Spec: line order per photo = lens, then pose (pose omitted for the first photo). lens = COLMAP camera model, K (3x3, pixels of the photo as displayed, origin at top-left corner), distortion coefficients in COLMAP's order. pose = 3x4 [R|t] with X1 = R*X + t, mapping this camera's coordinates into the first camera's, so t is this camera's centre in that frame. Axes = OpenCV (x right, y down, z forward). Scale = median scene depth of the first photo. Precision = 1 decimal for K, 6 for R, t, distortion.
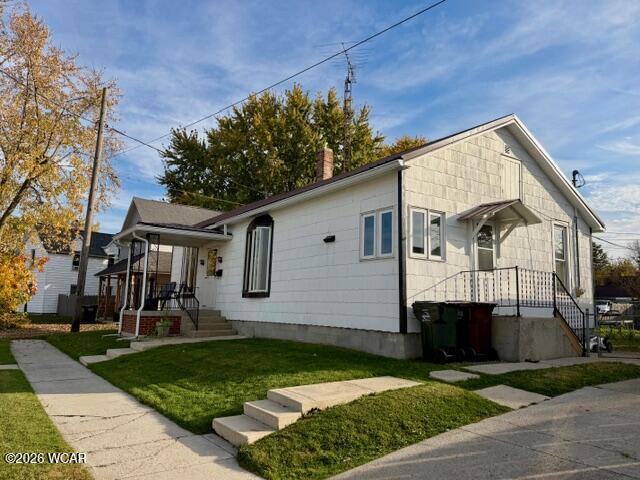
lens RADIAL K [[470.5, 0, 321.8], [0, 470.5, 236.6], [0, 0, 1]] dist [0.044980, 0.003698]
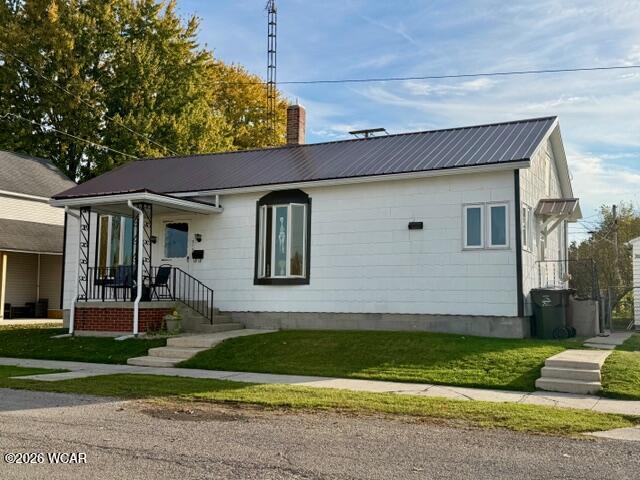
lens RADIAL K [[693.5, 0, 326.7], [0, 693.5, 240.1], [0, 0, 1]] dist [0.025595, 0.000000]
pose [[0.886621, 0.024713, 0.461836, -0.788339], [-0.057178, 0.996768, 0.056432, -0.035132], [-0.458949, -0.076441, 0.885168, -0.190782]]
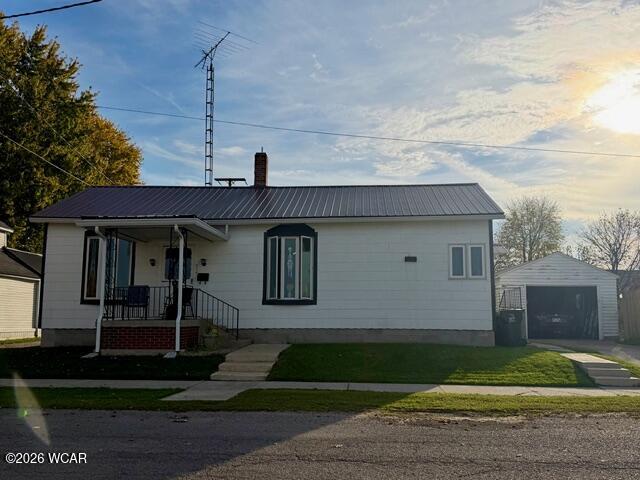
lens RADIAL K [[538.8, 0, 329.9], [0, 538.8, 261.4], [0, 0, 1]] dist [0.037455, -0.069475]
pose [[0.641747, 0.059558, 0.764600, -1.168202], [-0.104229, 0.994503, 0.010015, 0.018706], [-0.759801, -0.086120, 0.644427, 0.237618]]
